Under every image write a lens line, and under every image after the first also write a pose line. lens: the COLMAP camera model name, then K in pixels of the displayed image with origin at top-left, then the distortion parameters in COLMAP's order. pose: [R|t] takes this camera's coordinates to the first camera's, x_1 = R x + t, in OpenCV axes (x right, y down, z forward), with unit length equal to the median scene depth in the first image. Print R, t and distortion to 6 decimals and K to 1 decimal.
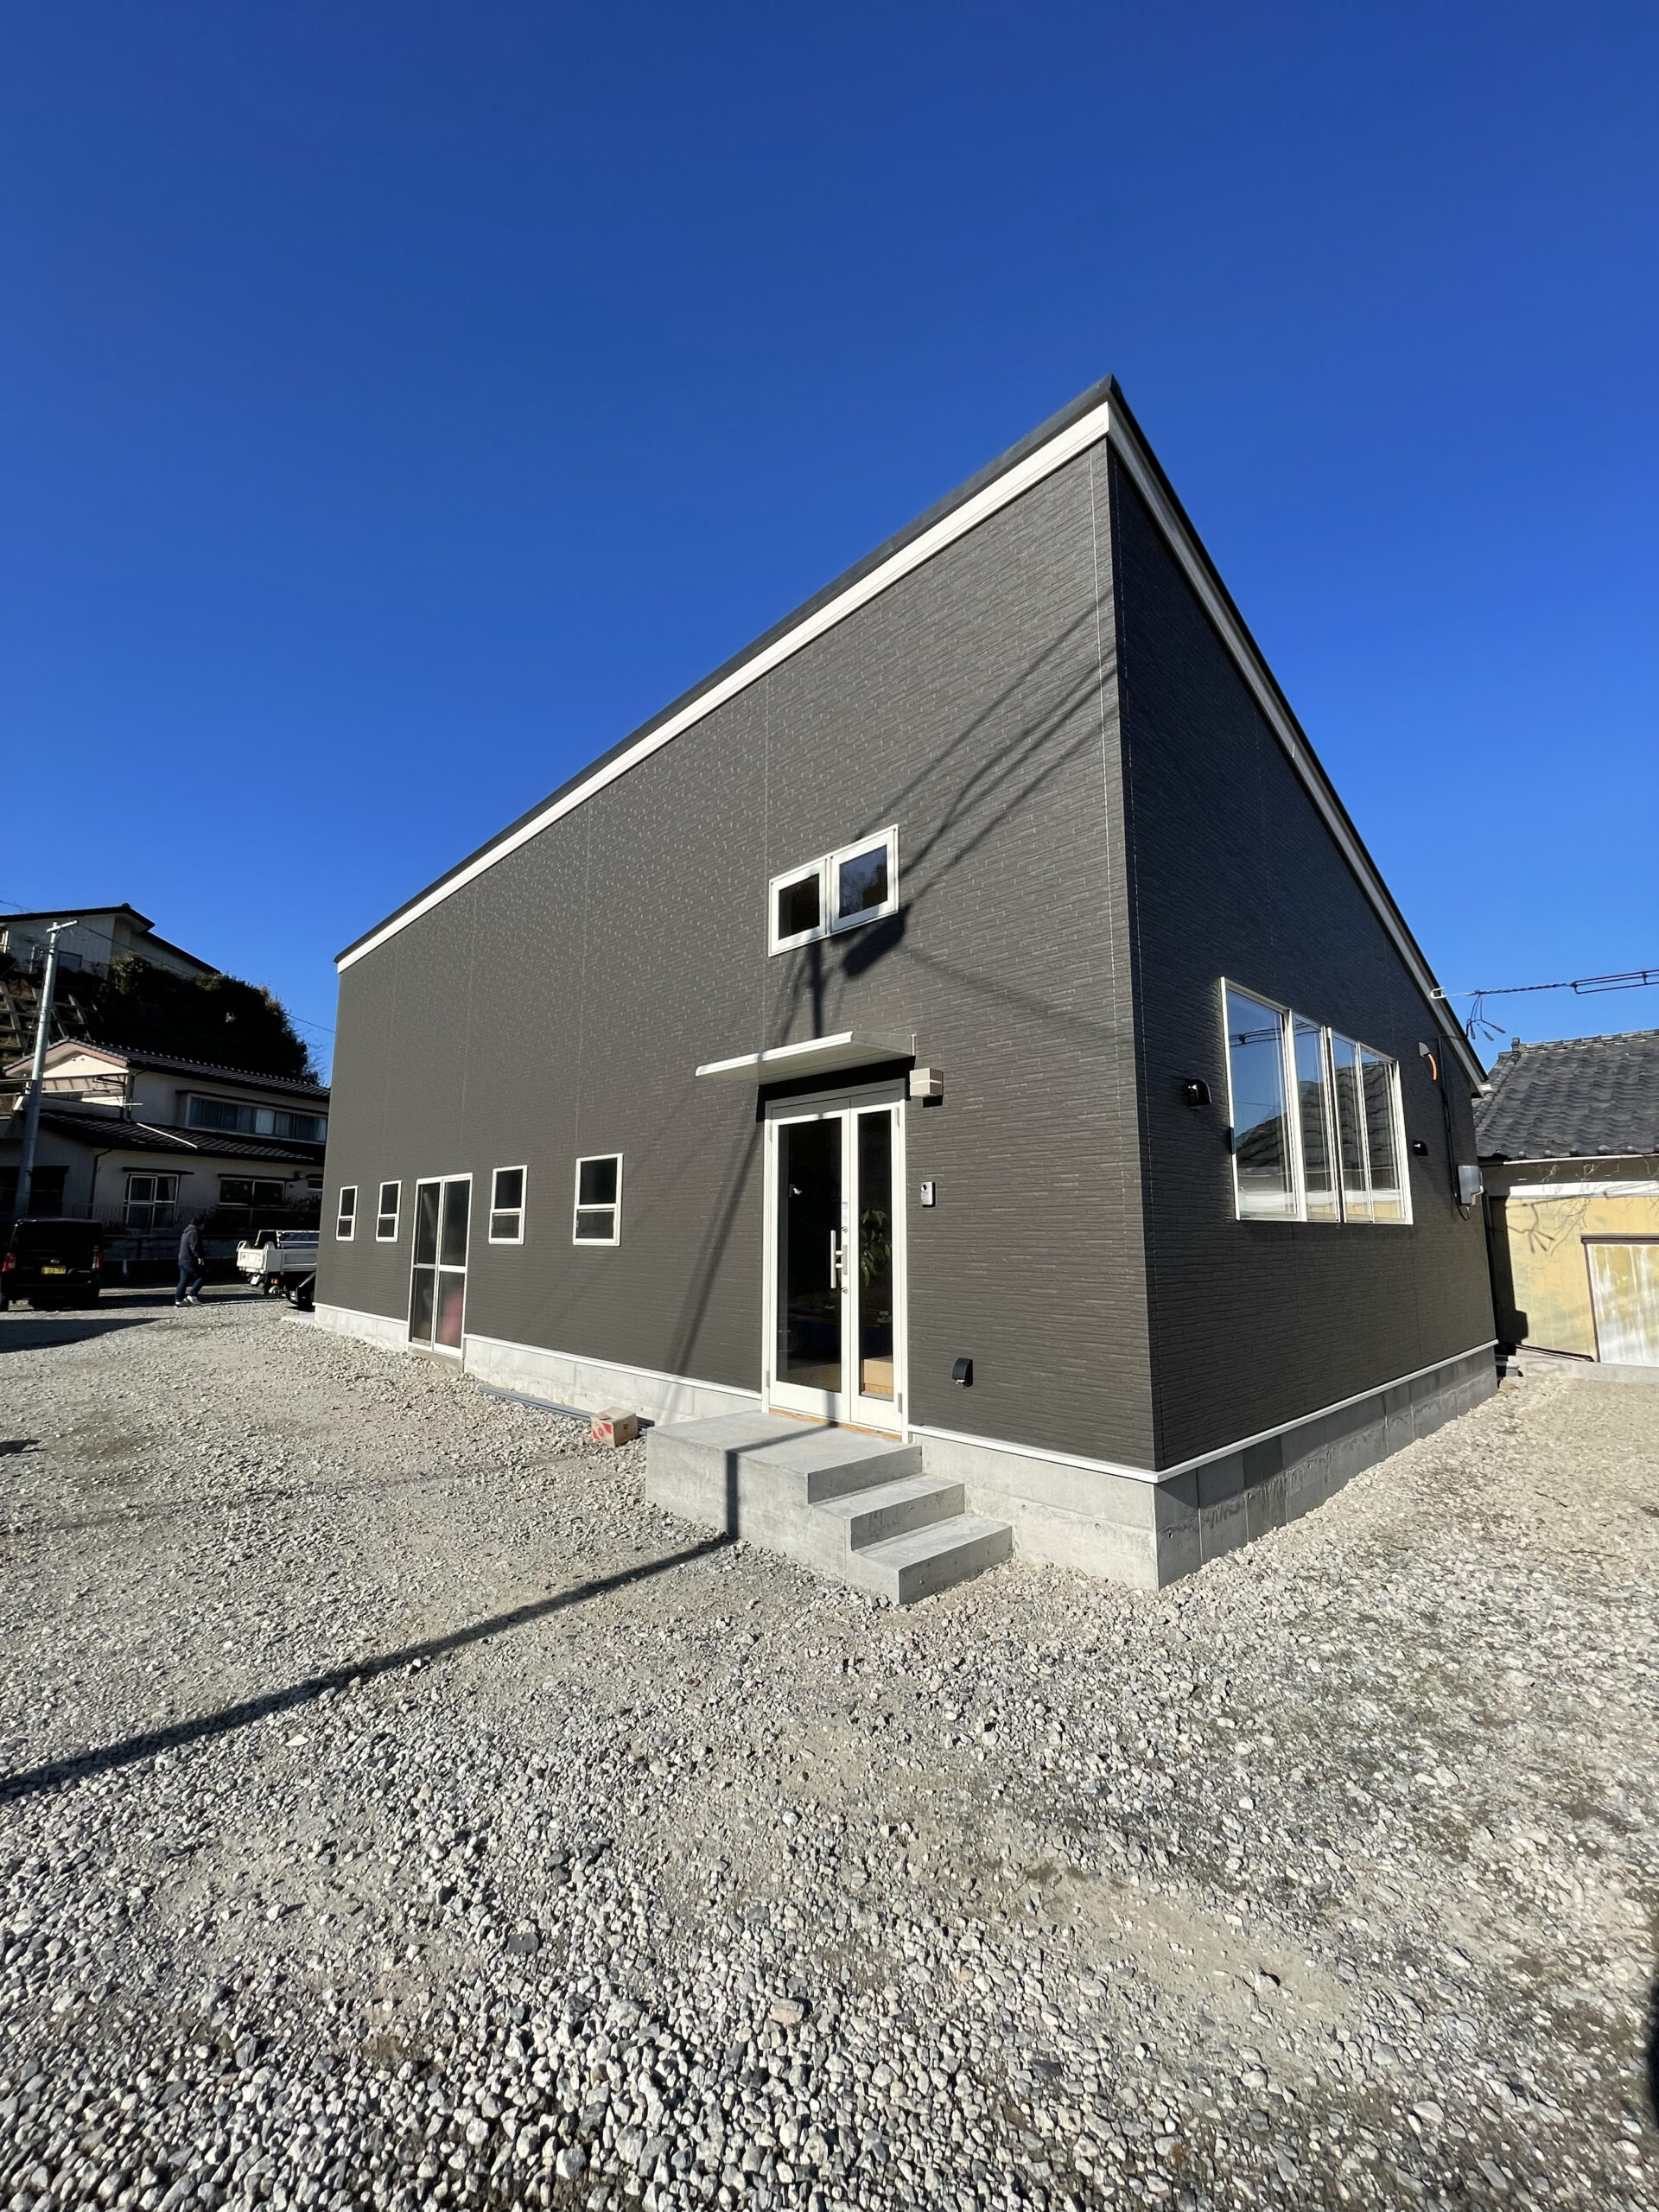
lens RADIAL K [[892.8, 0, 831.0], [0, 892.8, 1108.2], [0, 0, 1]] dist [-0.002353, -0.000092]
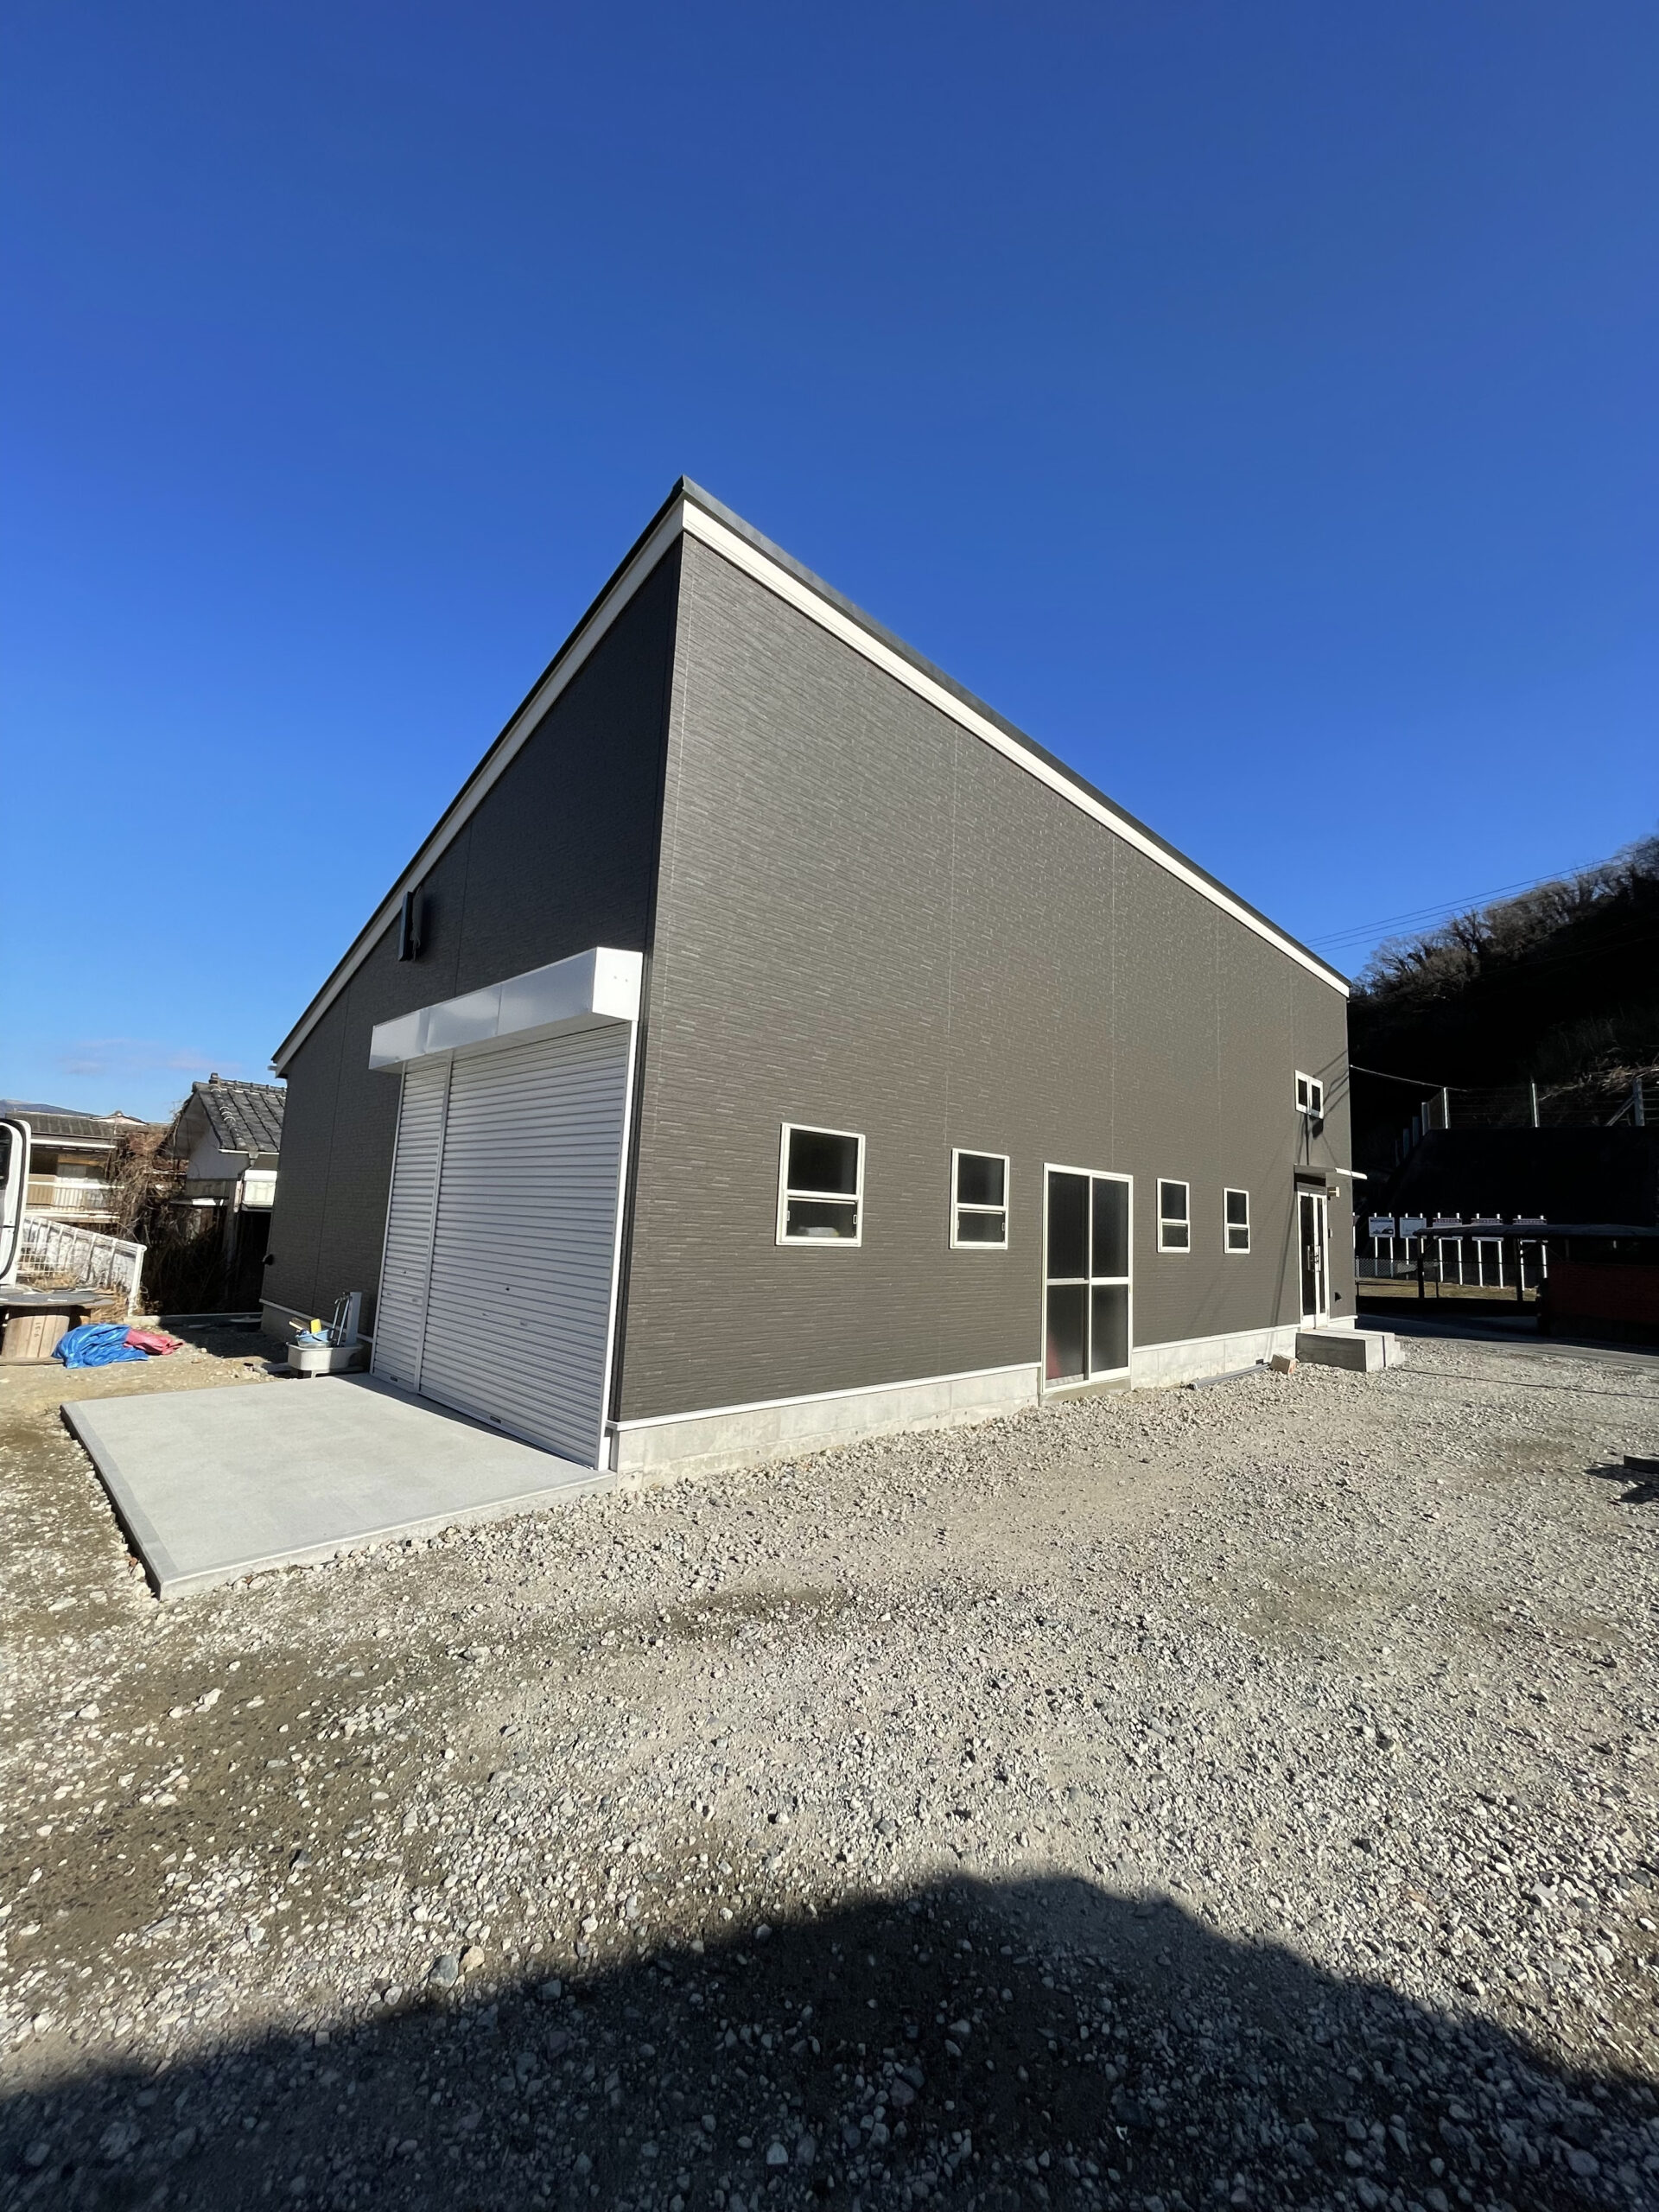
lens RADIAL K [[890.7, 0, 830.2], [0, 890.7, 1108.0], [0, 0, 1]] dist [-0.003126, -0.000681]
pose [[-0.020680, 0.135212, 0.990601, -1.144240], [-0.174908, 0.975043, -0.136740, 0.160407], [-0.984368, -0.176092, 0.003485, 1.142811]]
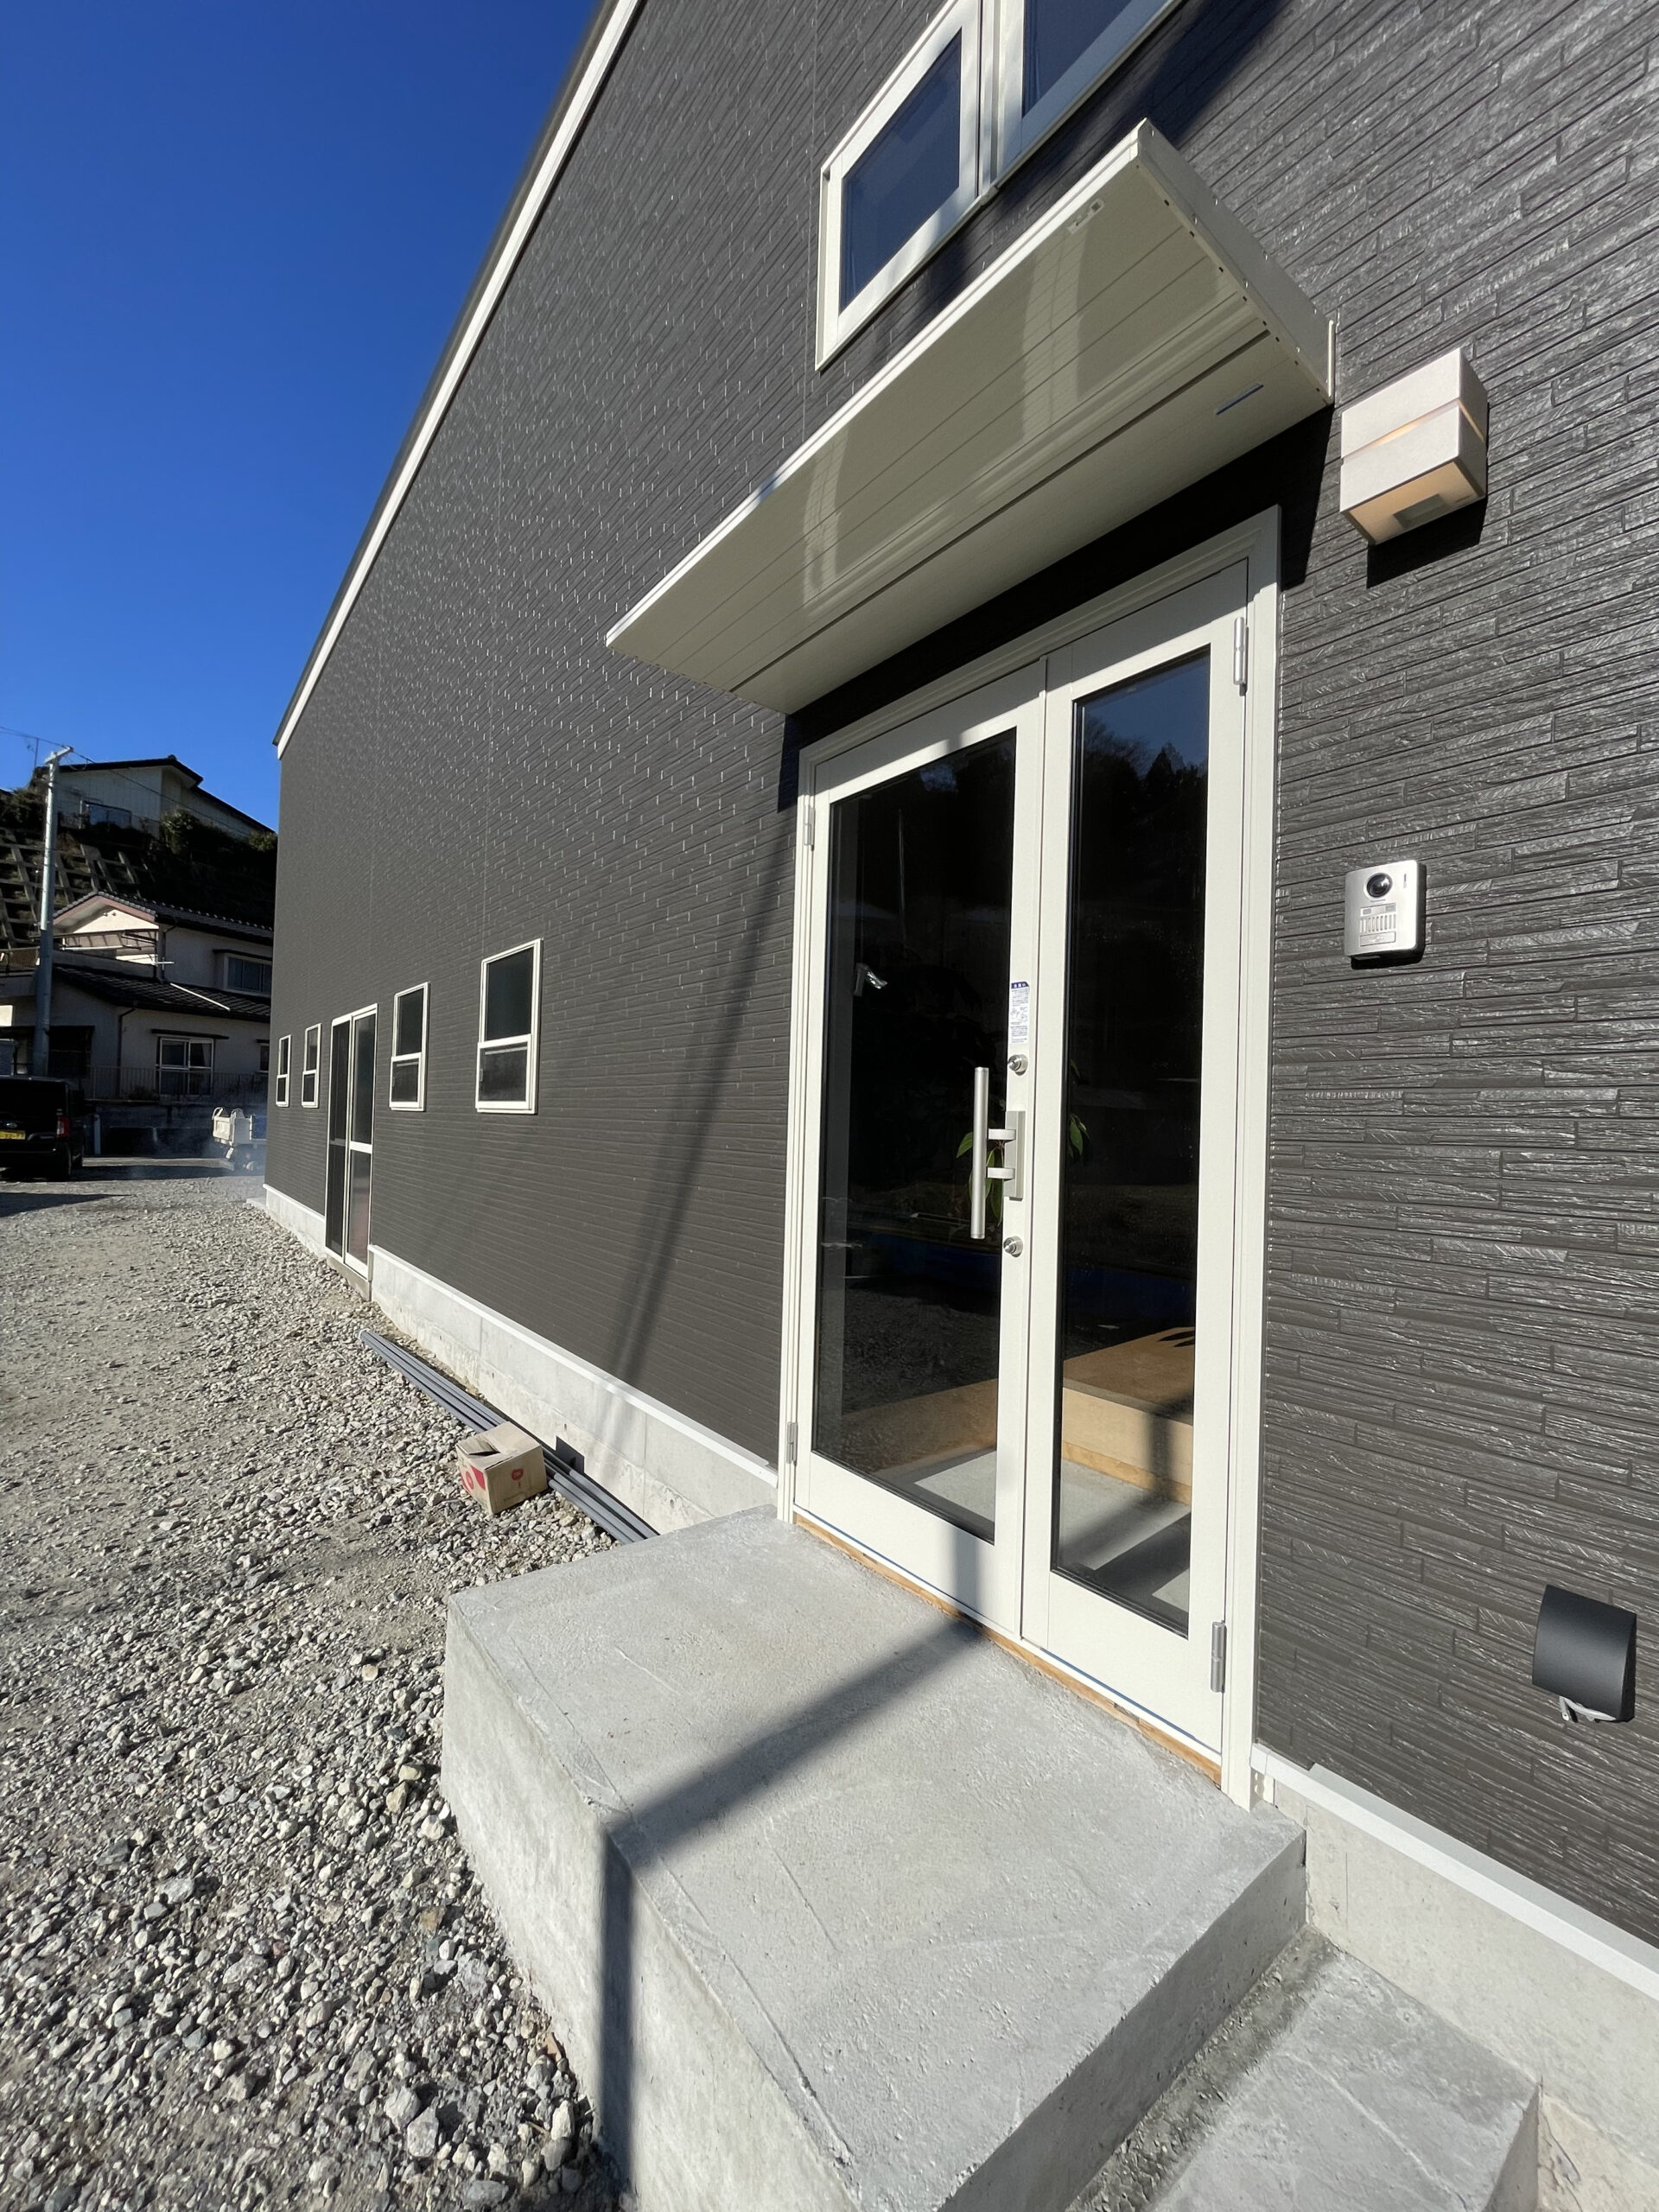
lens RADIAL K [[892.8, 0, 831.0], [0, 892.8, 1108.2], [0, 0, 1]] dist [-0.002353, -0.000092]
pose [[0.995770, 0.026637, -0.087932, -0.011842], [-0.015680, 0.992280, 0.123018, 0.055605], [0.090530, -0.121119, 0.988501, 0.330008]]
